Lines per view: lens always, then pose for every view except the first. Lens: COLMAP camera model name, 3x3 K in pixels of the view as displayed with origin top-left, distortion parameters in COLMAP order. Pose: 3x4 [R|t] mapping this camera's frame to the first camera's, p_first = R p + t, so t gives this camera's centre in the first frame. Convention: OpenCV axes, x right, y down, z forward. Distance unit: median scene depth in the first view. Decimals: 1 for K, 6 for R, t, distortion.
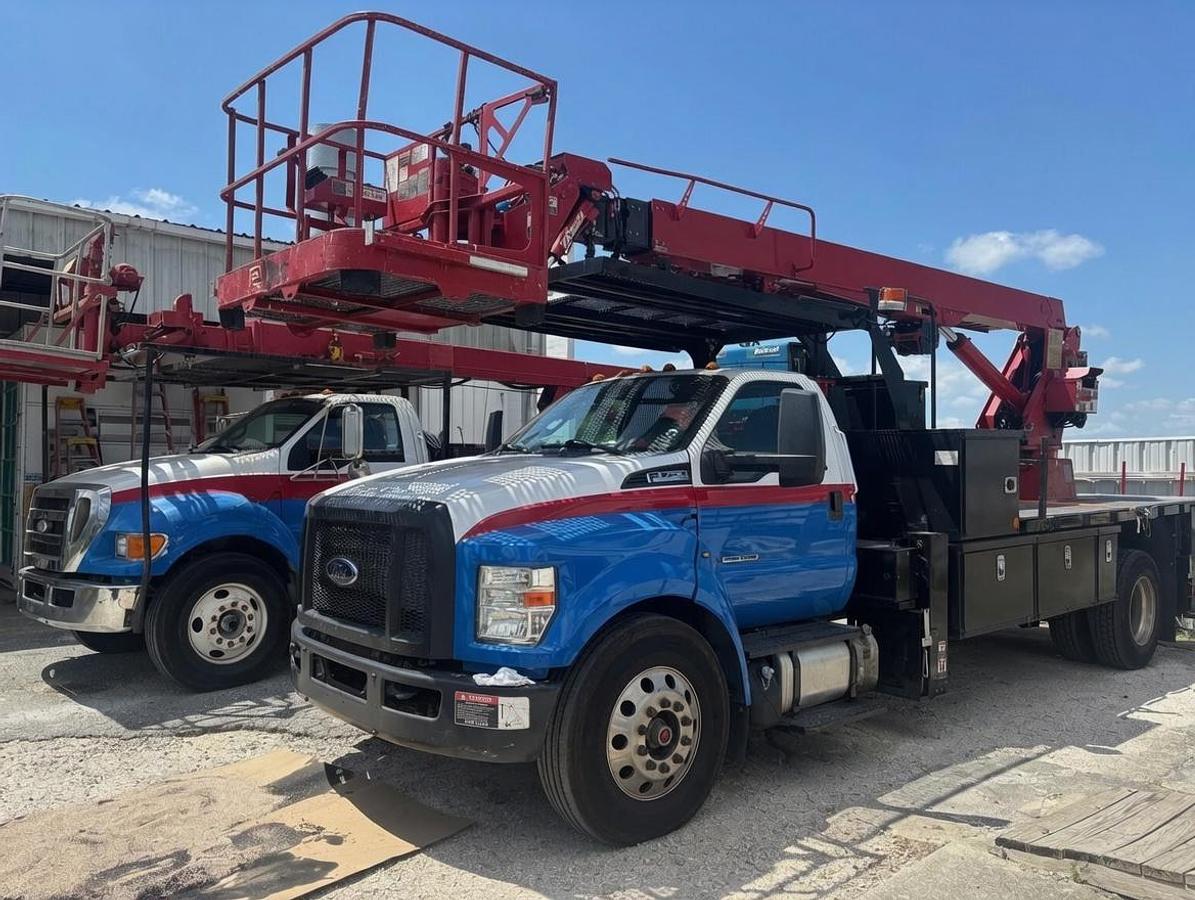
lens RADIAL K [[894.1, 0, 590.5], [0, 894.1, 455.7], [0, 0, 1]] dist [0.046566, -0.046990]
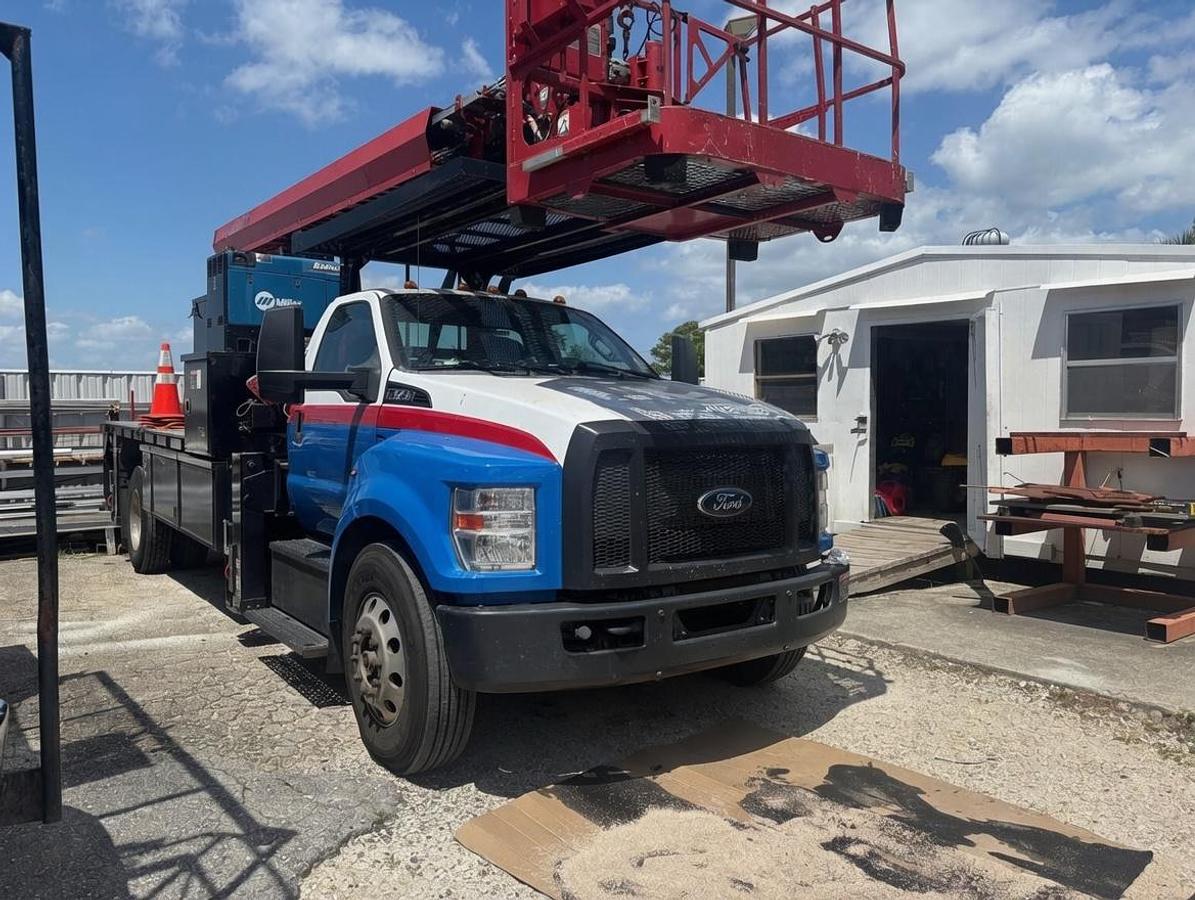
lens RADIAL K [[894.1, 0, 603.0], [0, 894.1, 427.2], [0, 0, 1]] dist [0.046566, -0.046990]
pose [[0.058114, -0.010912, 0.998250, -1.003715], [-0.028394, 0.999518, 0.012579, 0.039619], [-0.997906, -0.029075, 0.057776, 0.913212]]
